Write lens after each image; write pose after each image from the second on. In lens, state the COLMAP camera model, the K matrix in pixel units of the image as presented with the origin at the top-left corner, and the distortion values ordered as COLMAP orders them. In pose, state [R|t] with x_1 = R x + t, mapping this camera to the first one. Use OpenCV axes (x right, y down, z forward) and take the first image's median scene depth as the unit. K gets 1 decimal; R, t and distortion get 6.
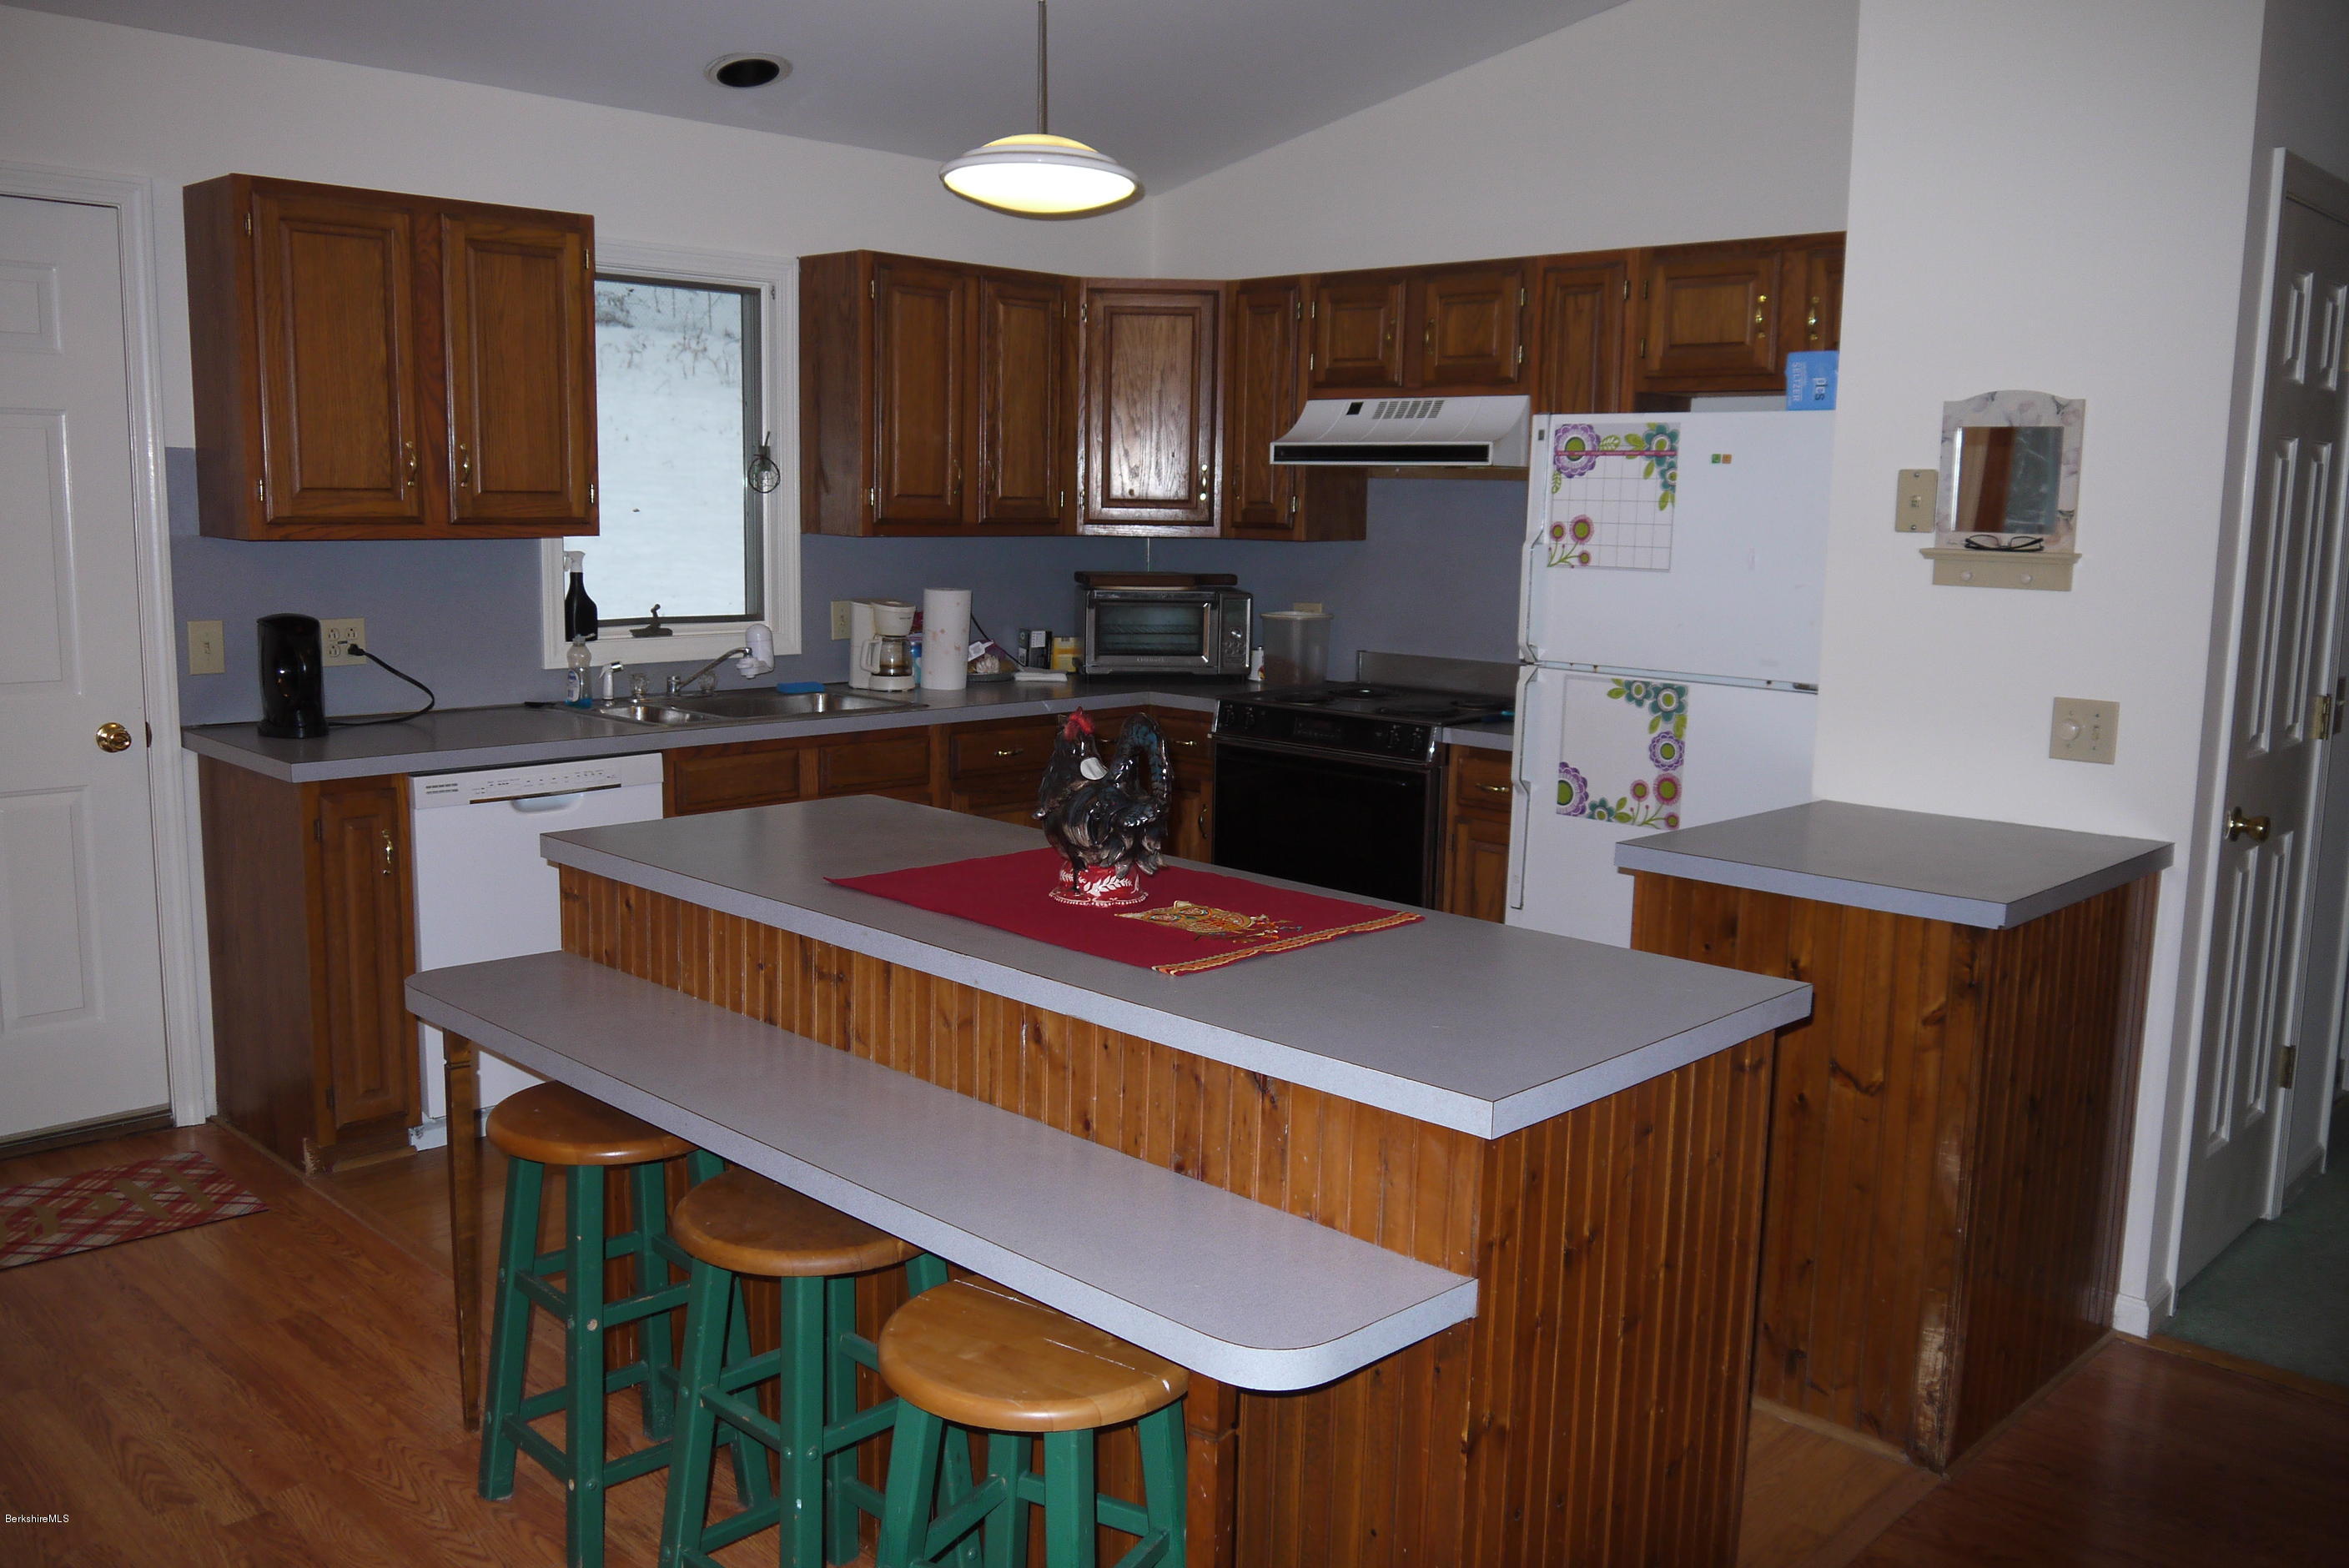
lens RADIAL K [[1930.4, 0, 1174.5], [0, 1930.4, 784.0], [0, 0, 1]] dist [-0.053657, 0.032544]
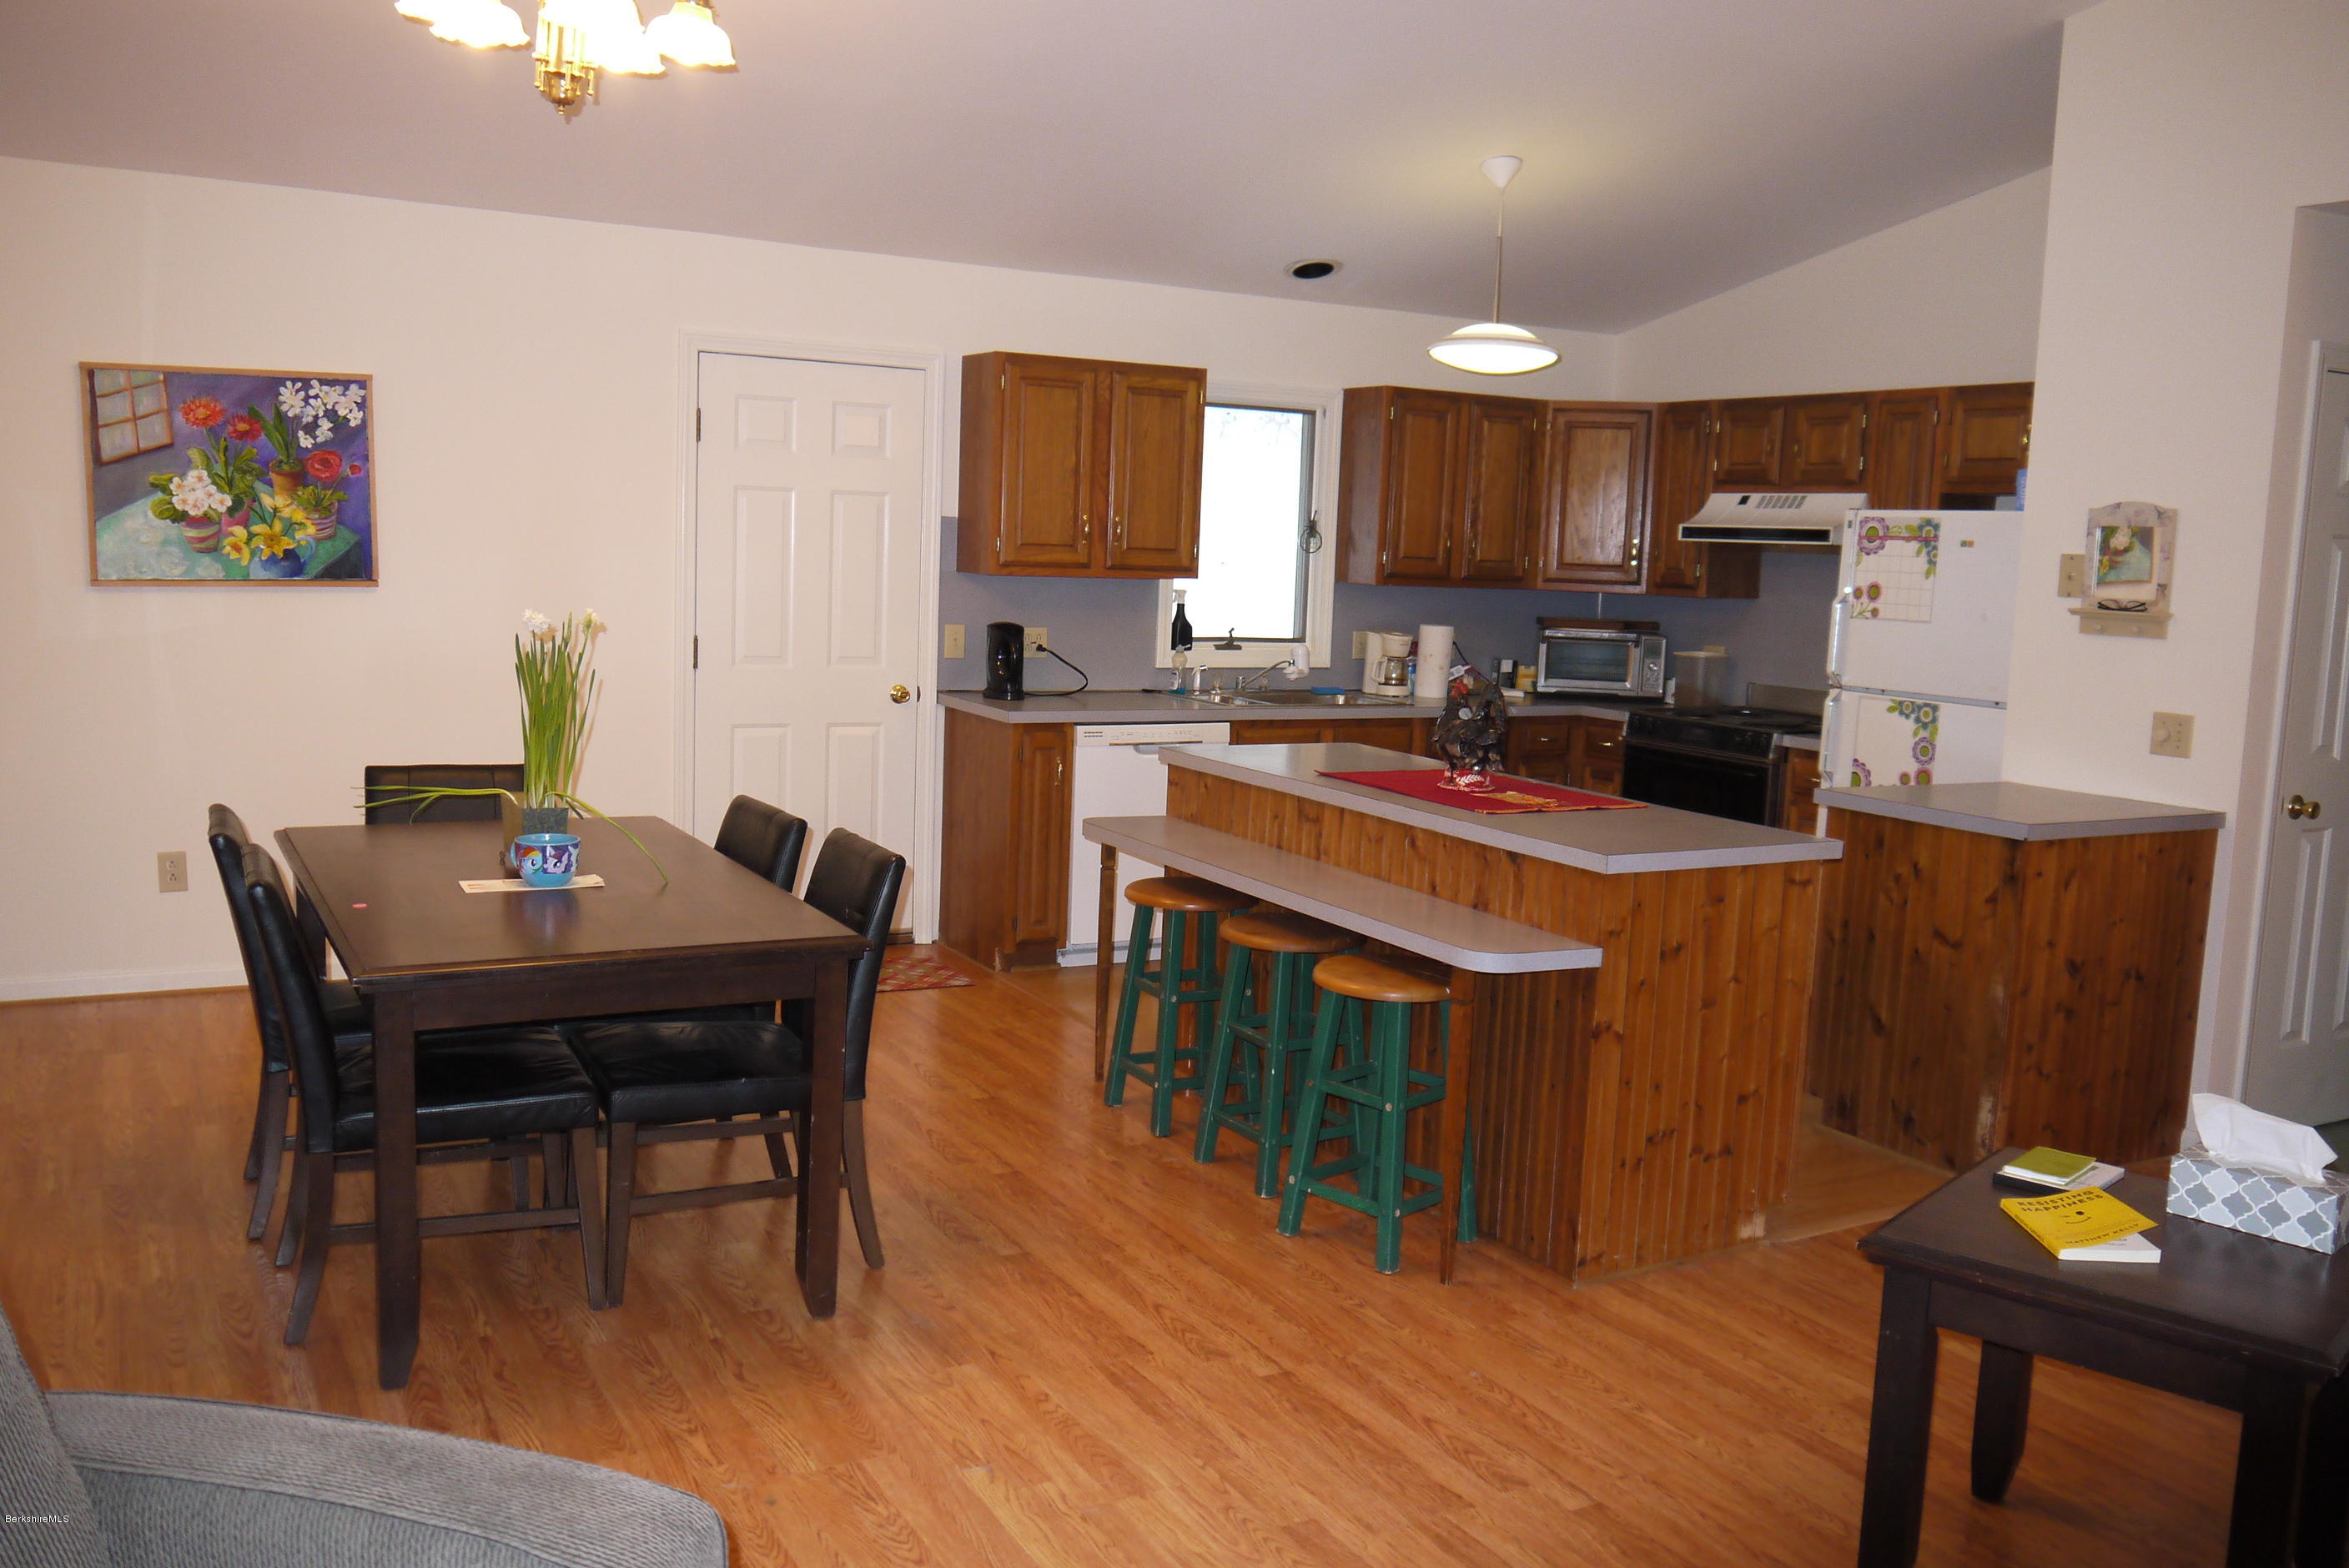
lens RADIAL K [[1963.6, 0, 1174.5], [0, 1963.6, 784.0], [0, 0, 1]] dist [-0.020565, 0.005438]
pose [[0.957182, 0.054070, -0.284391, 0.129992], [-0.063359, 0.997713, -0.023558, 0.069128], [0.282467, 0.040568, 0.958419, -0.477333]]
